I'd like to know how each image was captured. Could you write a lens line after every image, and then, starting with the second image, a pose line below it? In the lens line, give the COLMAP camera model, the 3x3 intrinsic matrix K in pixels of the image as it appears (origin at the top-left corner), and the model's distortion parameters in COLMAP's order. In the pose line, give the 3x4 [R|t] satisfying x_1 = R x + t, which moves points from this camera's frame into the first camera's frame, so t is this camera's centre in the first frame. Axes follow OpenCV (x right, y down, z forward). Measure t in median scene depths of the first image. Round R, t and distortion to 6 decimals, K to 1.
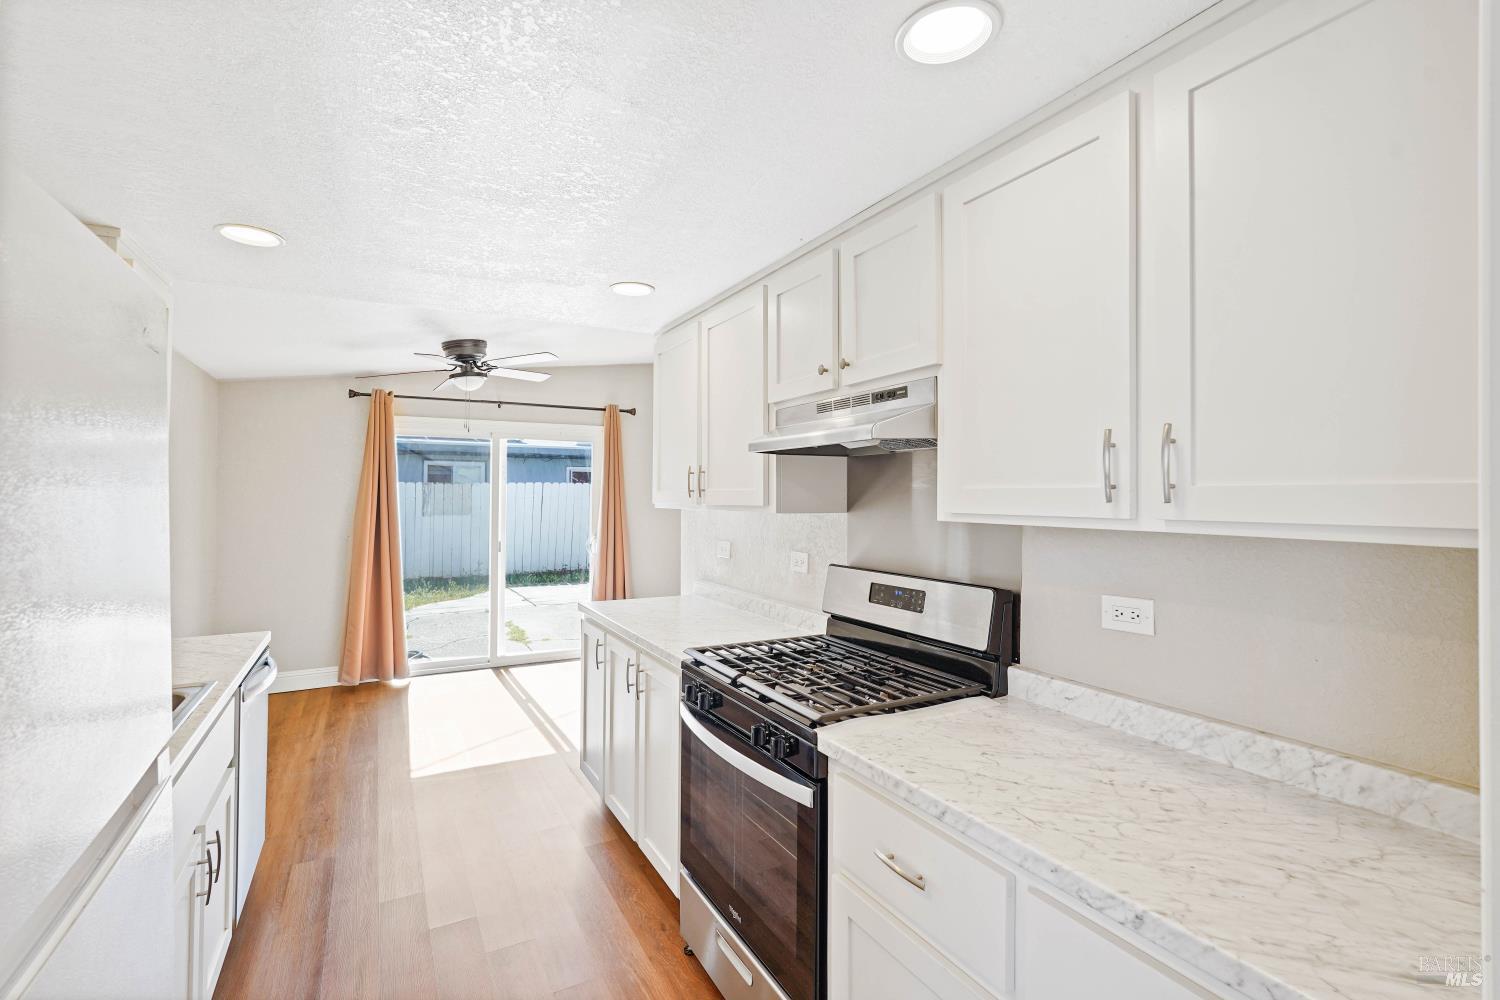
lens RADIAL K [[681.4, 0, 749.1], [0, 681.4, 490.3], [0, 0, 1]] dist [-0.017163, 0.008999]
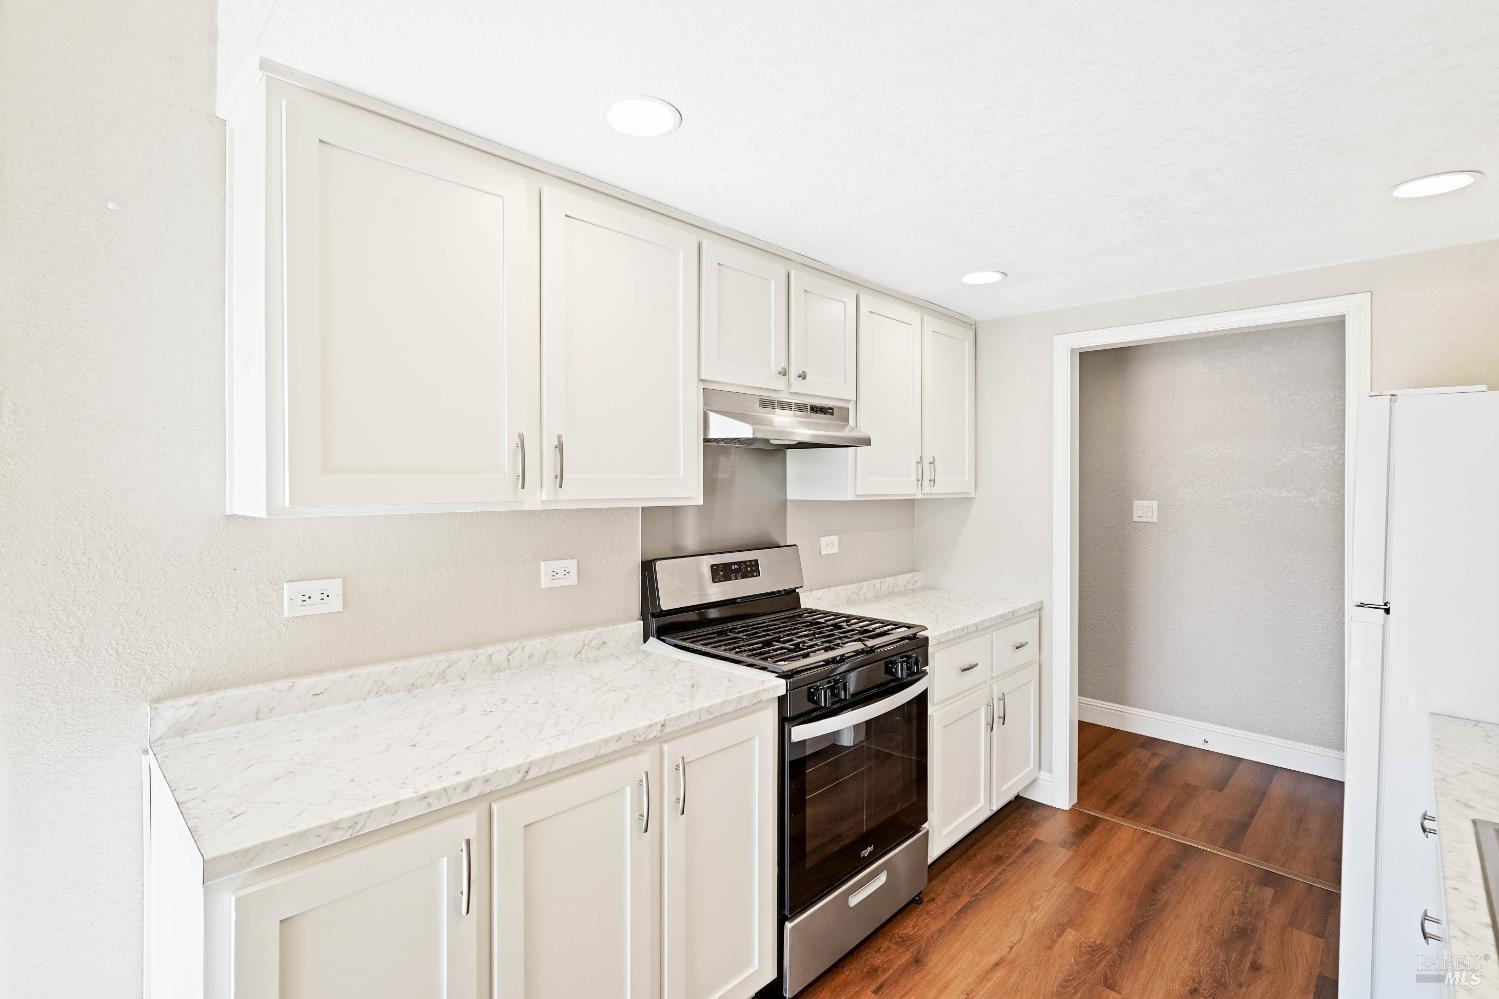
lens RADIAL K [[683.9, 0, 743.9], [0, 683.9, 483.8], [0, 0, 1]] dist [-0.019905, 0.010487]
pose [[-0.294821, -0.006621, 0.955530, -0.924719], [-0.010976, 0.999933, 0.003542, 0.003567], [-0.955490, -0.009444, -0.294874, 1.356550]]
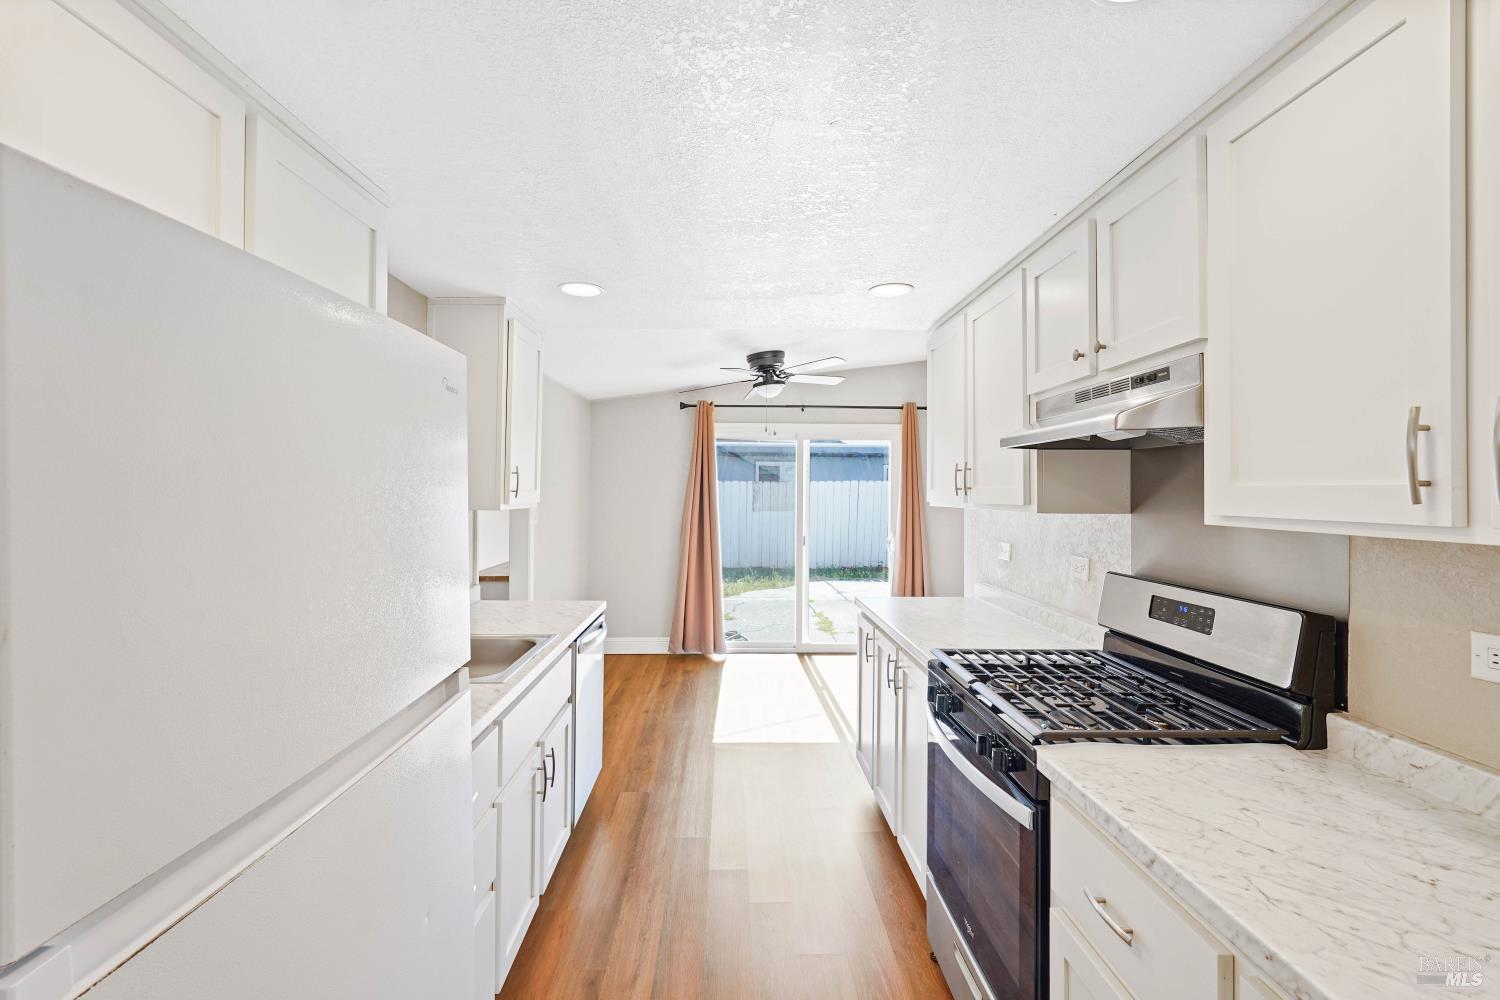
lens RADIAL K [[684.3, 0, 744.4], [0, 684.3, 484.3], [0, 0, 1]] dist [-0.019905, 0.010487]
pose [[0.888957, -0.002355, -0.457984, 0.122990], [-0.000280, 0.999984, -0.005686, -0.000048], [0.457990, 0.005183, 0.888942, -0.005442]]
